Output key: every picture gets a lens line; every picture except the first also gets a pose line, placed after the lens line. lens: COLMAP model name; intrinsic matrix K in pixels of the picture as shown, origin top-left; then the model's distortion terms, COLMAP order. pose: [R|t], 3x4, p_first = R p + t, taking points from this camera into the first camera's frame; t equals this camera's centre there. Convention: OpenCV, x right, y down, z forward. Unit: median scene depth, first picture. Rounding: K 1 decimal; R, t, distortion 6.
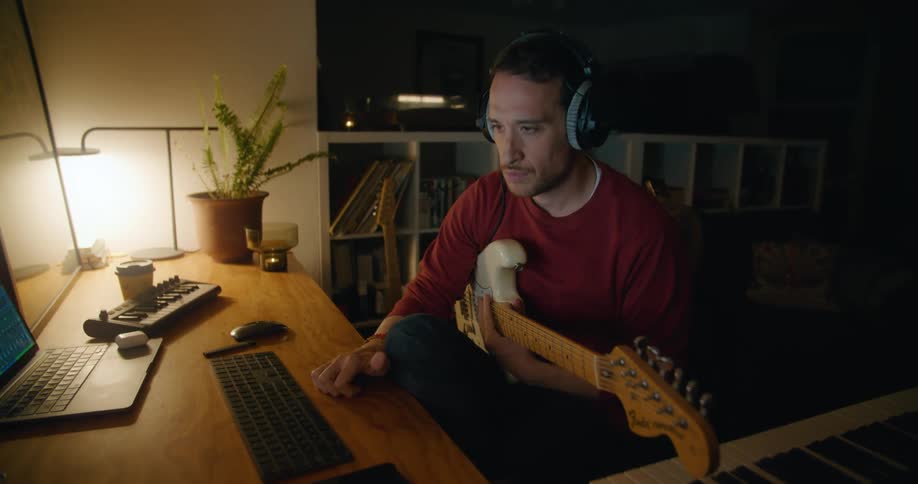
lens RADIAL K [[609.4, 0, 459.0], [0, 609.4, 242.0], [0, 0, 1]] dist [-0.139136, 0.102645]
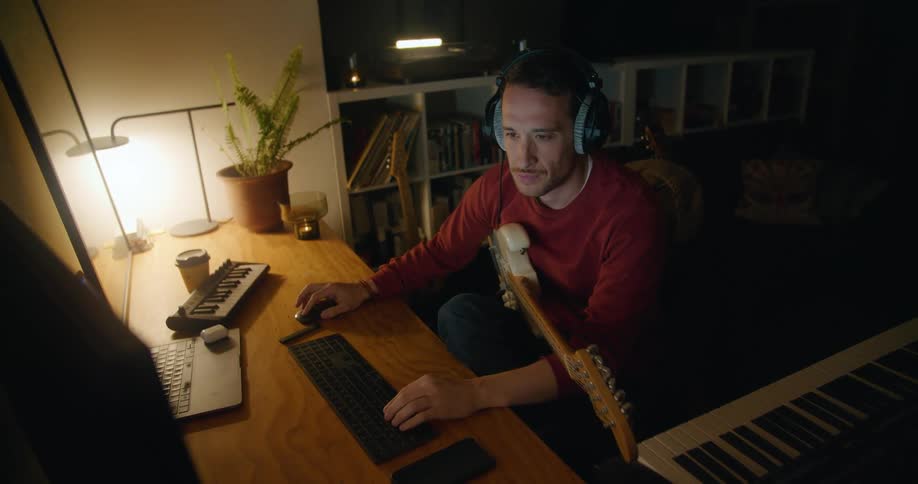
lens RADIAL K [[609.4, 0, 459.0], [0, 609.4, 242.0], [0, 0, 1]] dist [-0.139136, 0.102645]
pose [[0.997247, -0.072769, 0.014227, -0.040909], [0.069430, 0.983799, 0.165283, -0.083973], [-0.026024, -0.163841, 0.986144, -0.065554]]
